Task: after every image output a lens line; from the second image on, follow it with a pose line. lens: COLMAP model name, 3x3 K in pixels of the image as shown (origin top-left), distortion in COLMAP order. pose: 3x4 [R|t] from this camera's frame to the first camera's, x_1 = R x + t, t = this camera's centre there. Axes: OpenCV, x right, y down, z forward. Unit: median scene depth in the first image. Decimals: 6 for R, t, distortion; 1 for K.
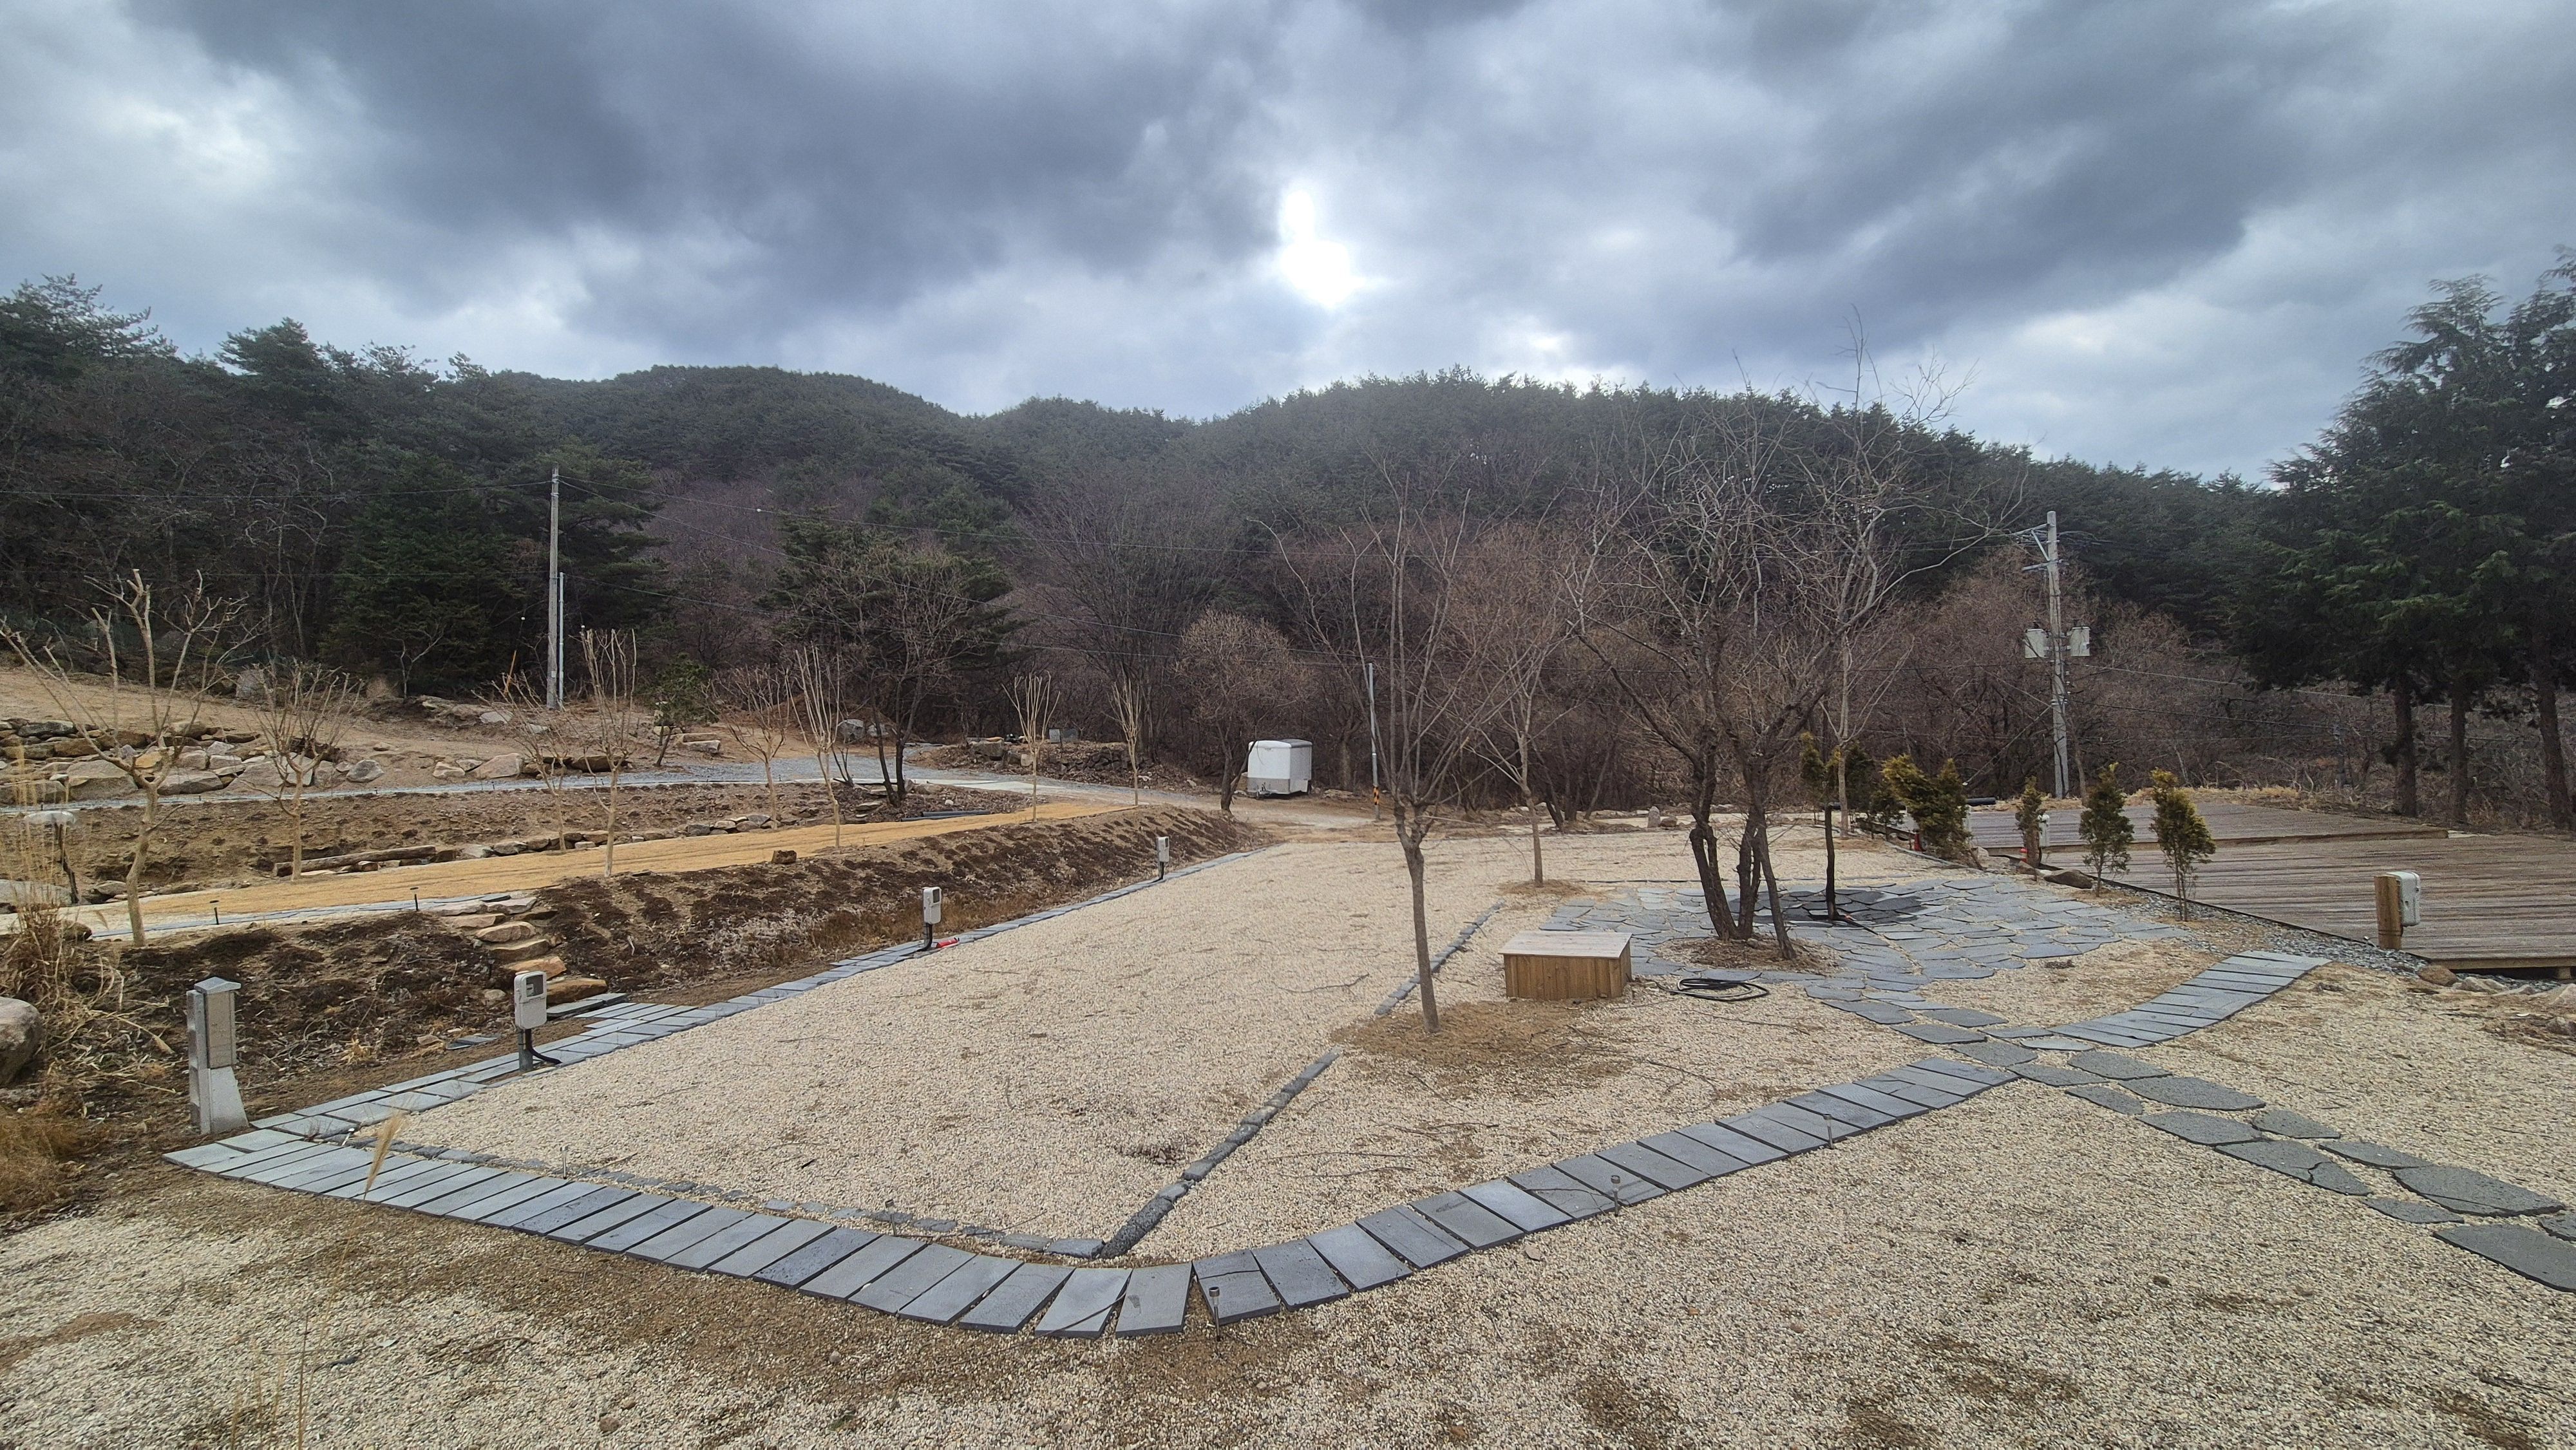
lens RADIAL K [[1031.1, 0, 1273.8], [0, 1031.1, 718.7], [0, 0, 1]] dist [0.000653, 0.000312]
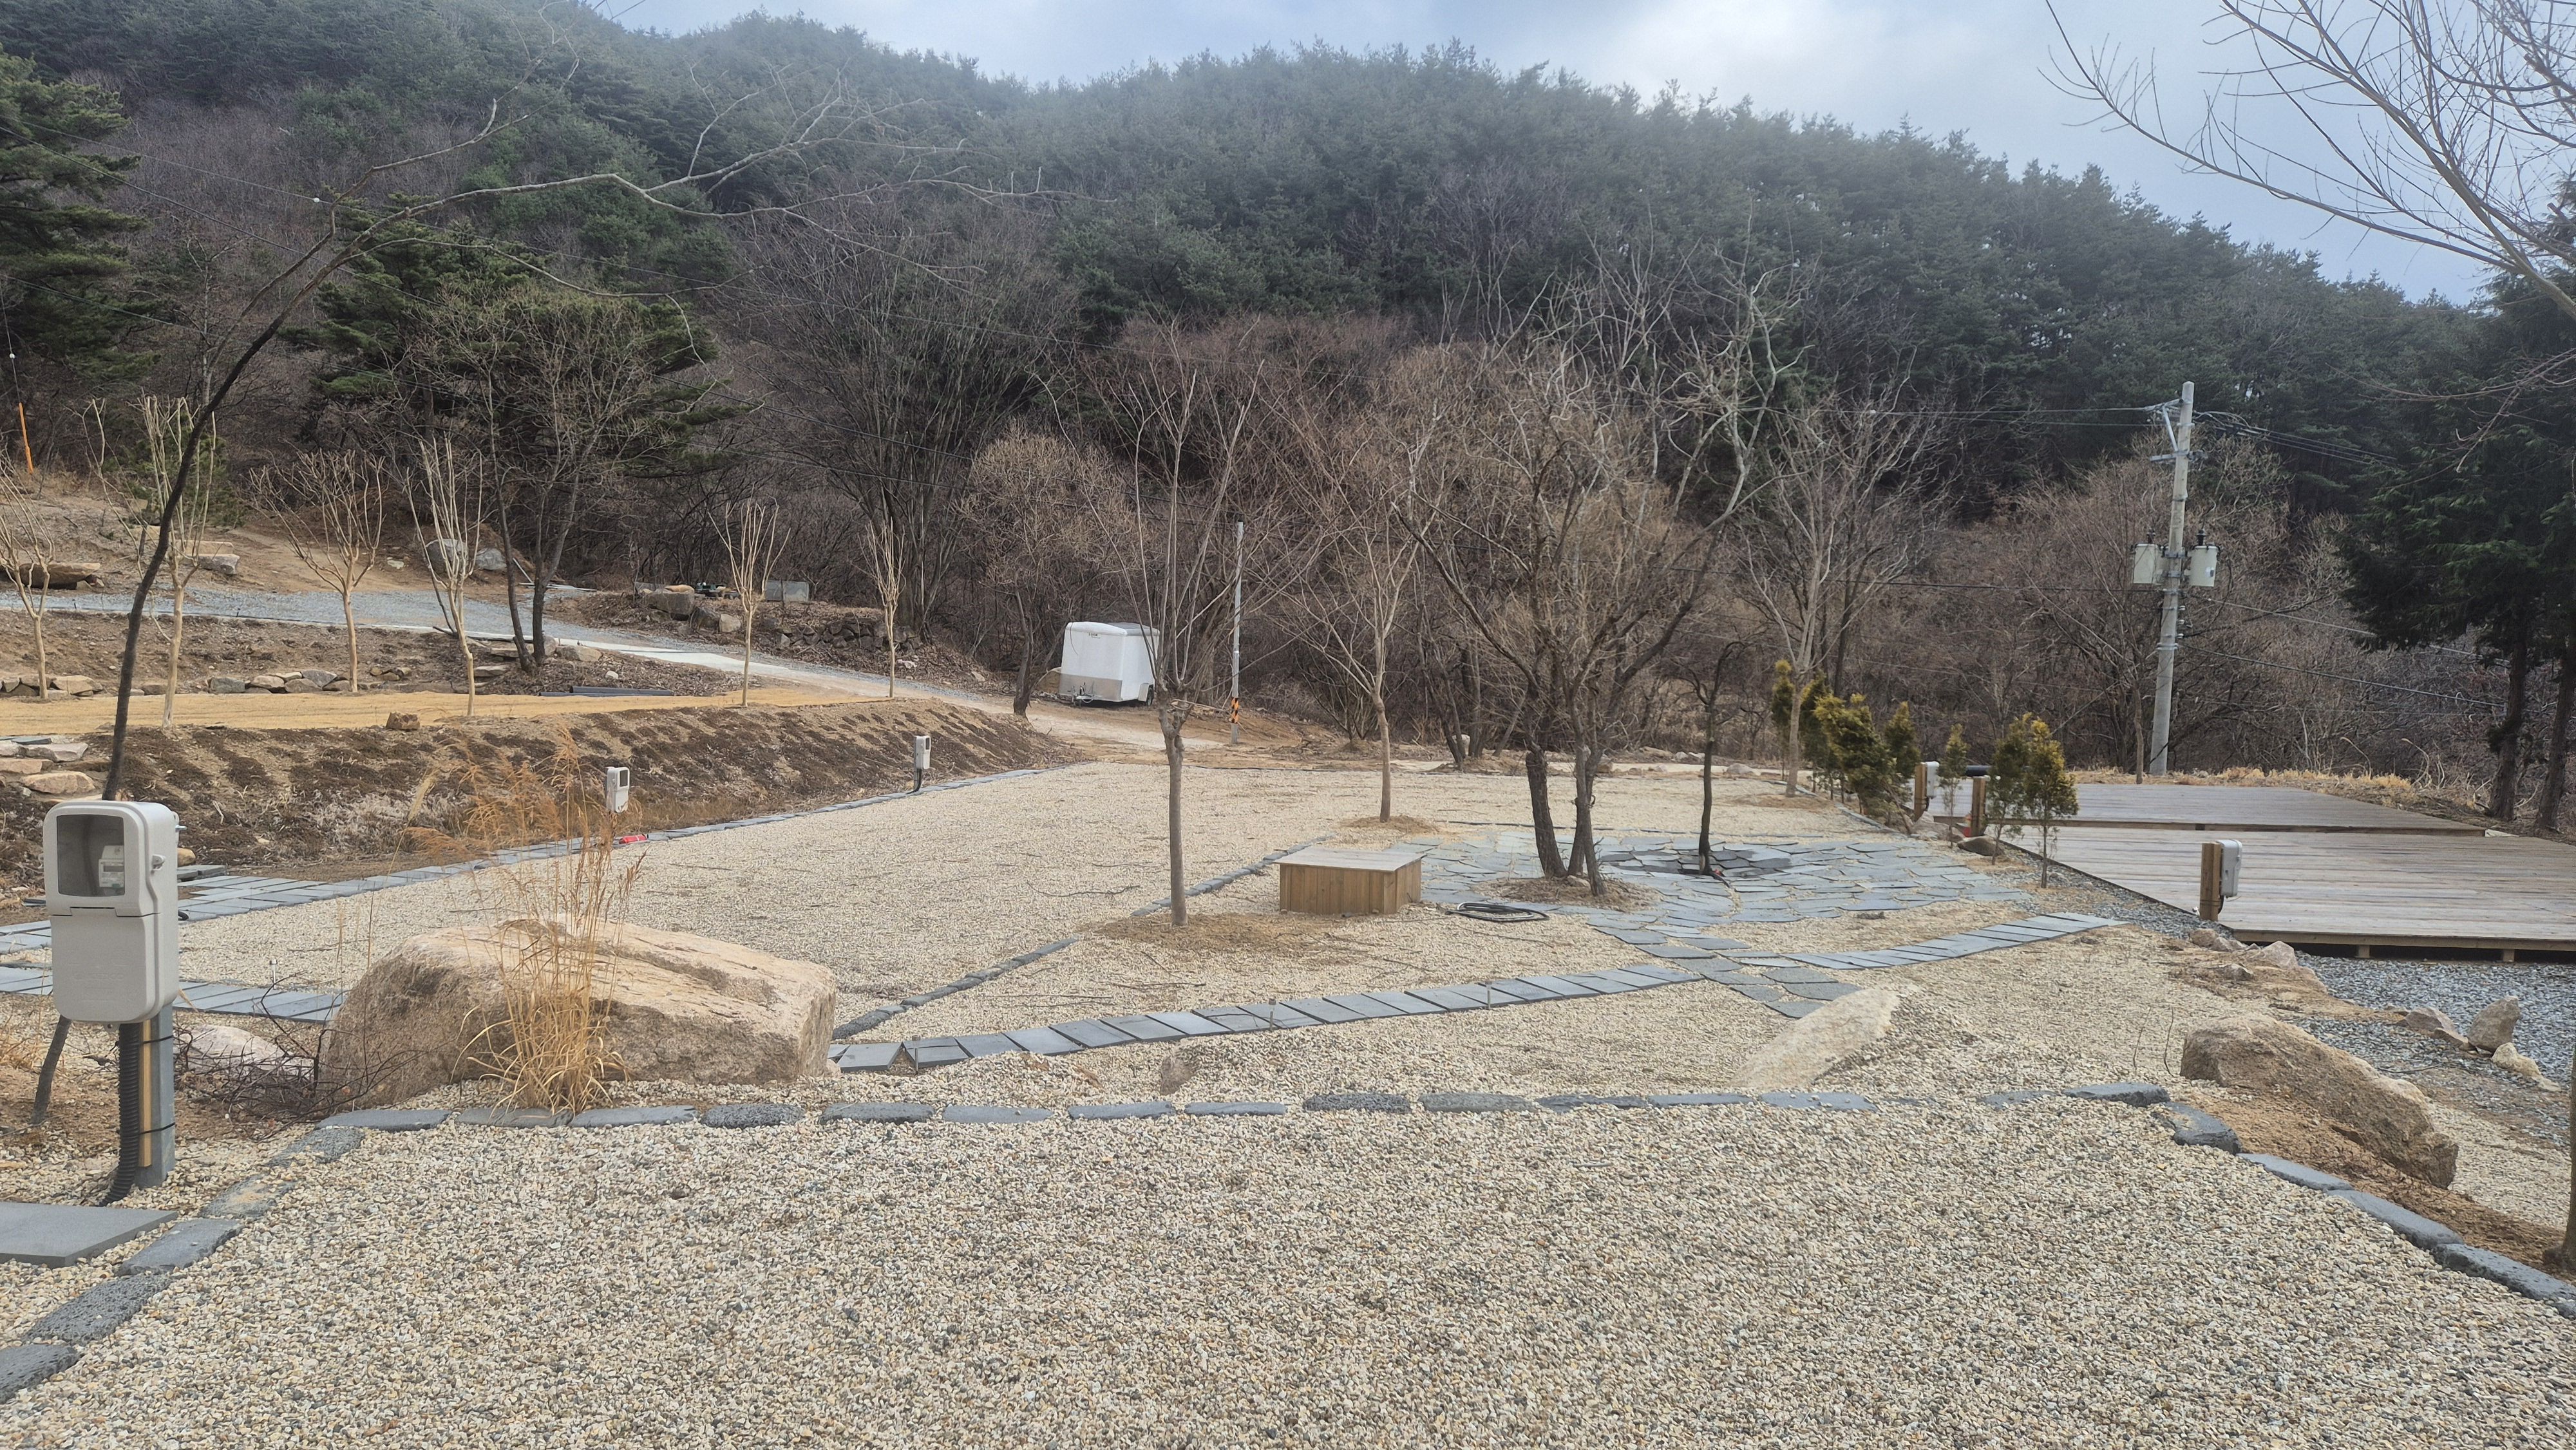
lens RADIAL K [[1684.6, 0, 1250.5], [0, 1684.6, 722.0], [0, 0, 1]] dist [0.116451, -0.107232]
pose [[0.994746, 0.070747, 0.073992, 0.027880], [-0.076080, 0.994503, 0.071938, -0.001653], [-0.068496, -0.077189, 0.994661, -0.176632]]
